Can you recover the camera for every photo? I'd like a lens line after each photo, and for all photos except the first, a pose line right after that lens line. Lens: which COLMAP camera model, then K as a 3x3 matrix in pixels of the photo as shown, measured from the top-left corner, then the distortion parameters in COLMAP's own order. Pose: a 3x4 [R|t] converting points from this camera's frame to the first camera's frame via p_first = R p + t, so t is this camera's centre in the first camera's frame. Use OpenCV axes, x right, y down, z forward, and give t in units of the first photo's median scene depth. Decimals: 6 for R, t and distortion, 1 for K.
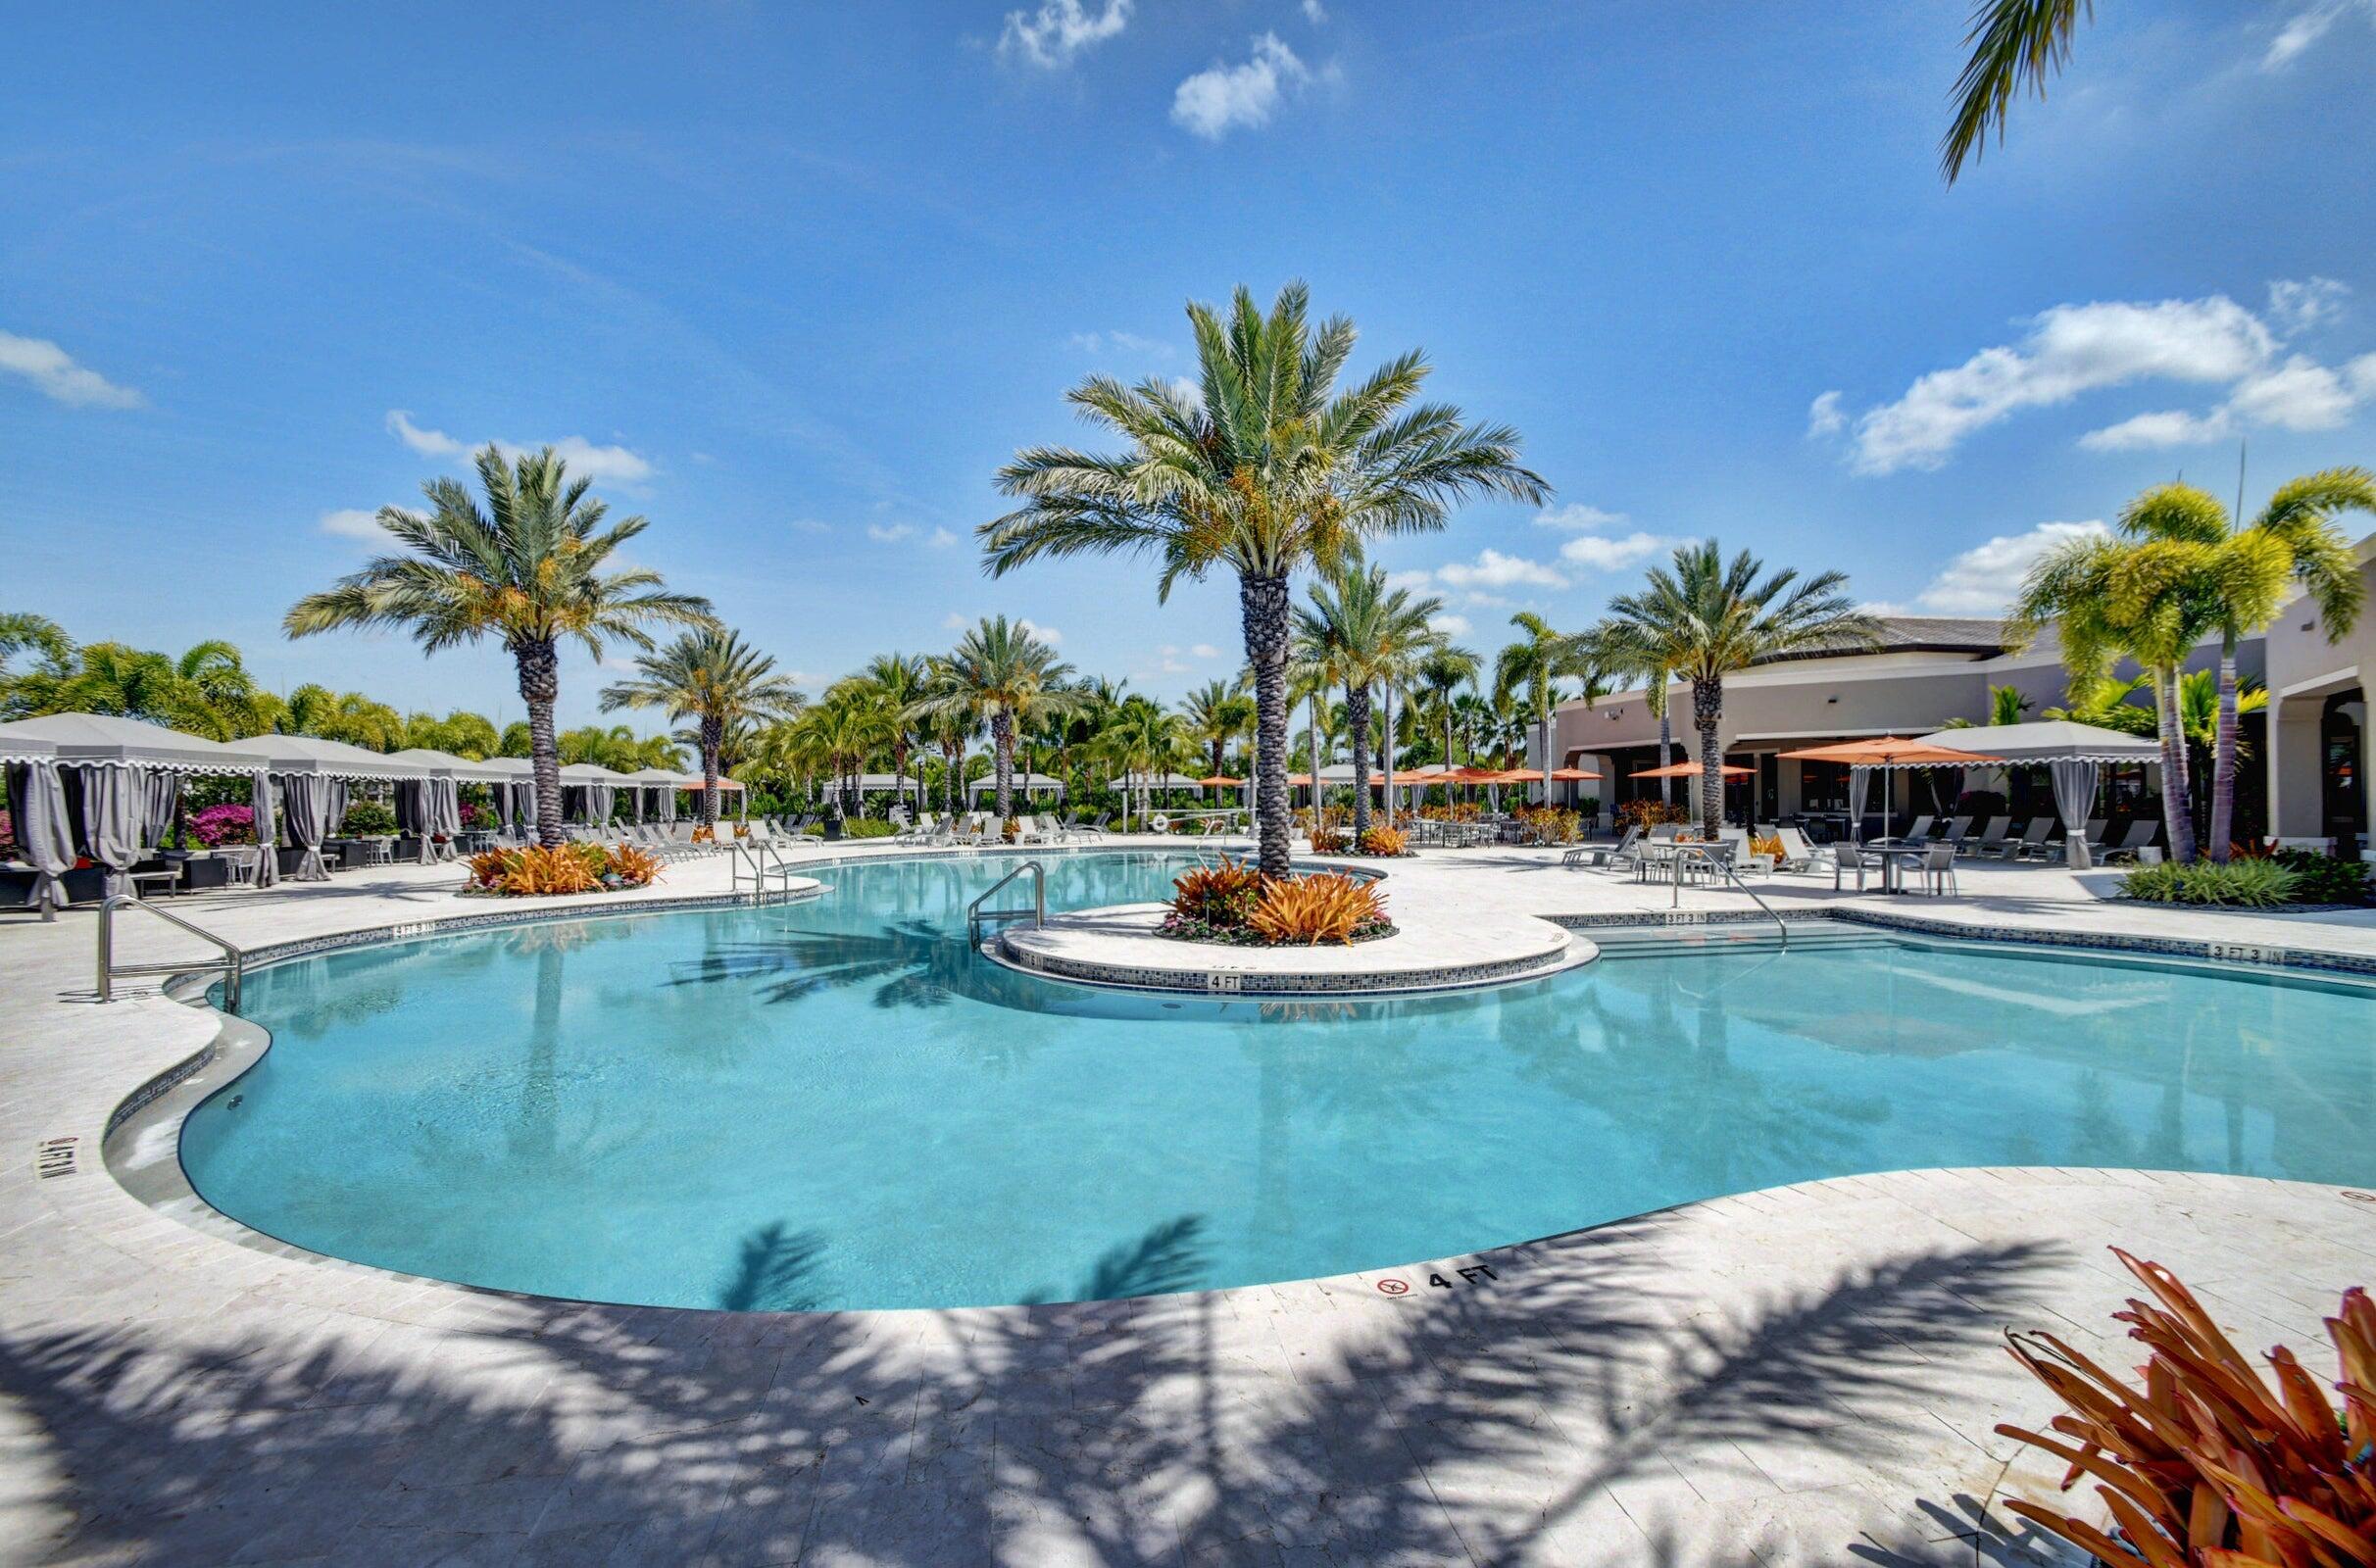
lens RADIAL K [[1068.1, 0, 1188.0], [0, 1068.1, 784.0], [0, 0, 1]] dist [-0.000487, -0.000074]
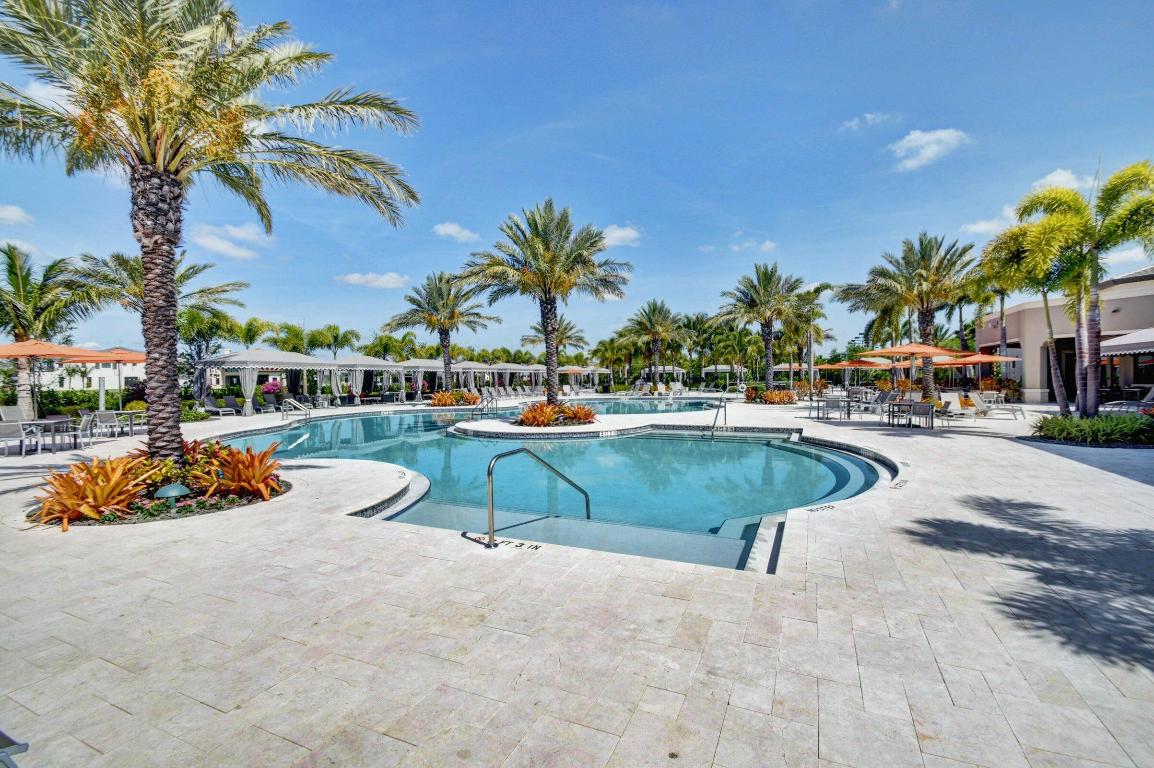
lens RADIAL K [[508.5, 0, 577.0], [0, 508.5, 384.0], [0, 0, 1]] dist [0.000191, 0.000015]
pose [[0.826190, 0.004940, -0.563371, 0.275007], [0.012449, 0.999557, 0.027021, -0.002139], [0.563255, -0.029338, 0.825762, -0.031165]]
